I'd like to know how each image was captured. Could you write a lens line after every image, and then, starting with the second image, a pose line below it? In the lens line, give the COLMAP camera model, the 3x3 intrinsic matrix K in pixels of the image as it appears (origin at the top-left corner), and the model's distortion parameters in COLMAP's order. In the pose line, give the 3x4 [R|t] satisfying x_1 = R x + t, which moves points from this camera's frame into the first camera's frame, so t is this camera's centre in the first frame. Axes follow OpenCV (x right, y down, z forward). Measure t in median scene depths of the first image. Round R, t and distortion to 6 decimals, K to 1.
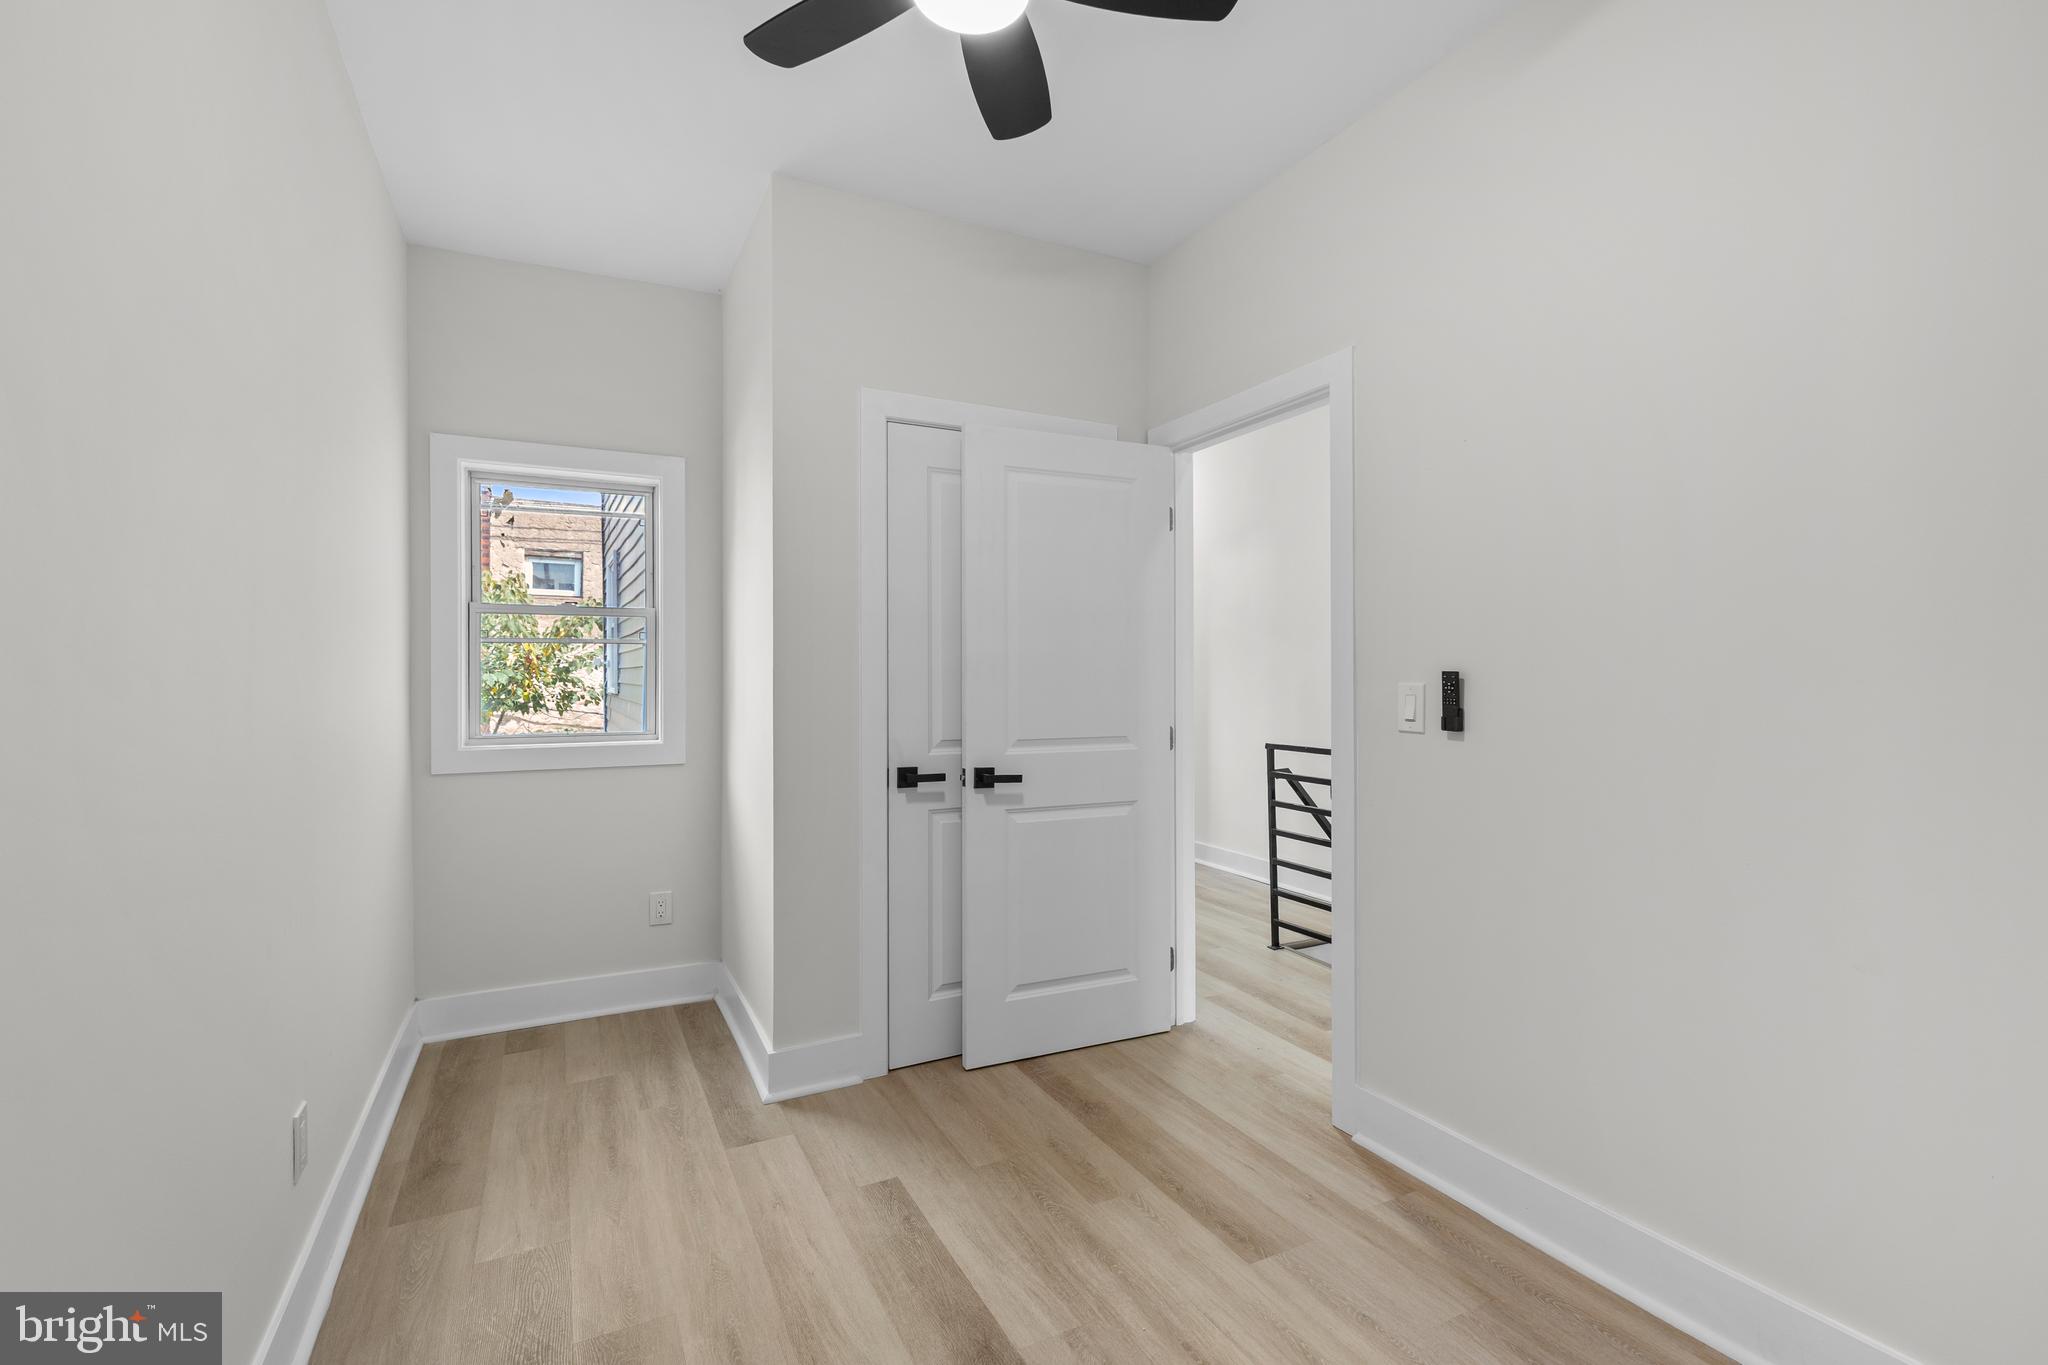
lens RADIAL K [[895.2, 0, 1023.1], [0, 895.2, 674.8], [0, 0, 1]] dist [0.000473, -0.000247]
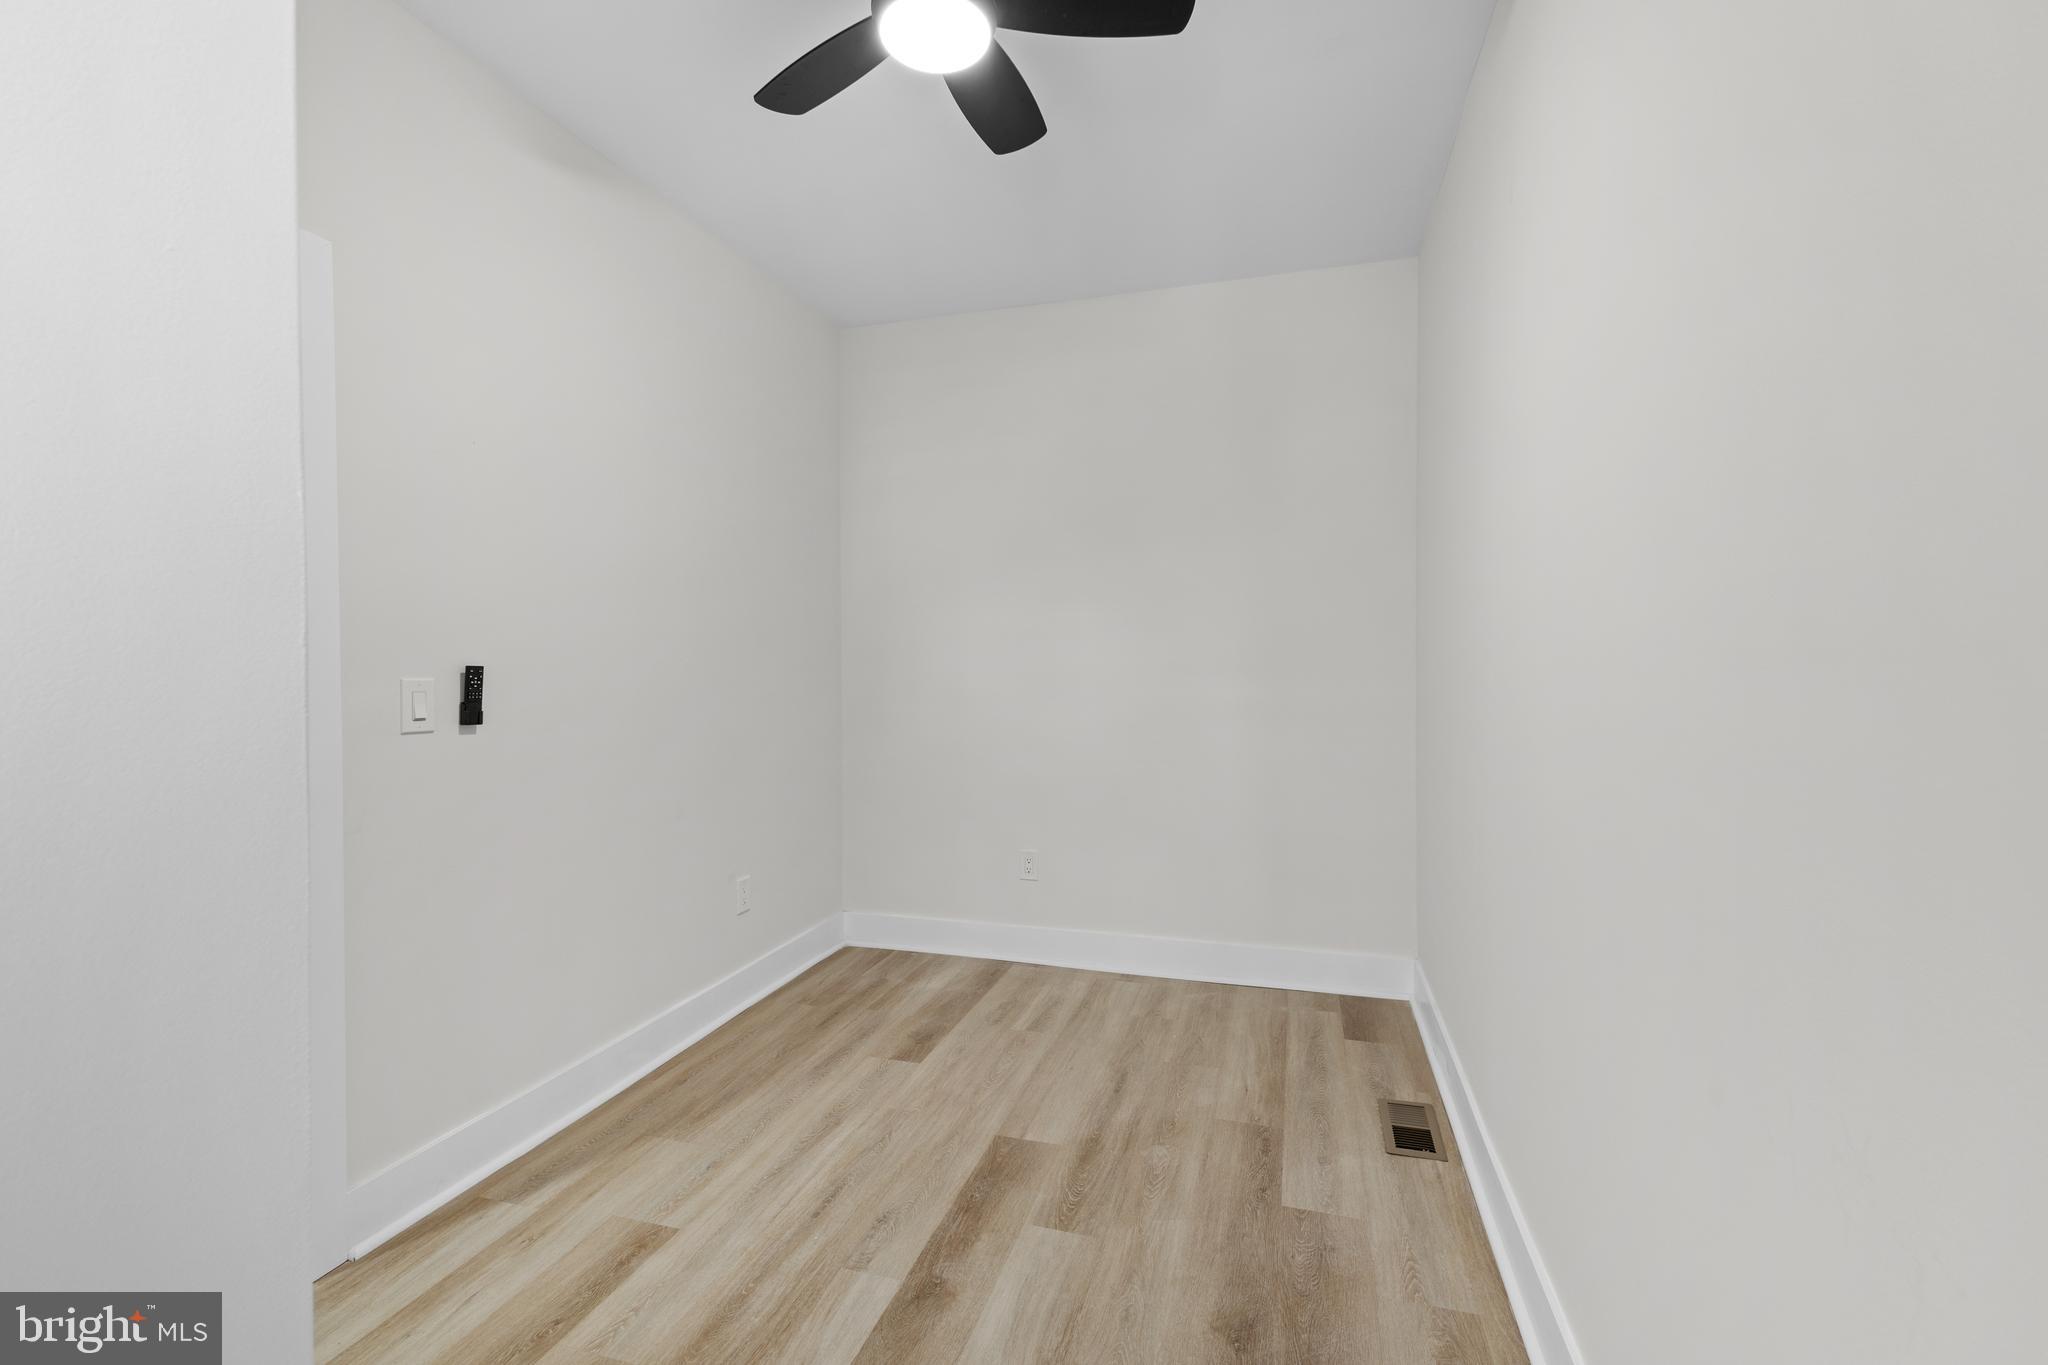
lens RADIAL K [[895.2, 0, 1020.8], [0, 895.2, 678.6], [0, 0, 1]] dist [0.000473, -0.000247]
pose [[-0.714568, -0.002443, 0.699561, -0.735460], [0.006137, 0.999934, 0.009761, 0.004928], [-0.699539, 0.011268, -0.714506, 1.406580]]
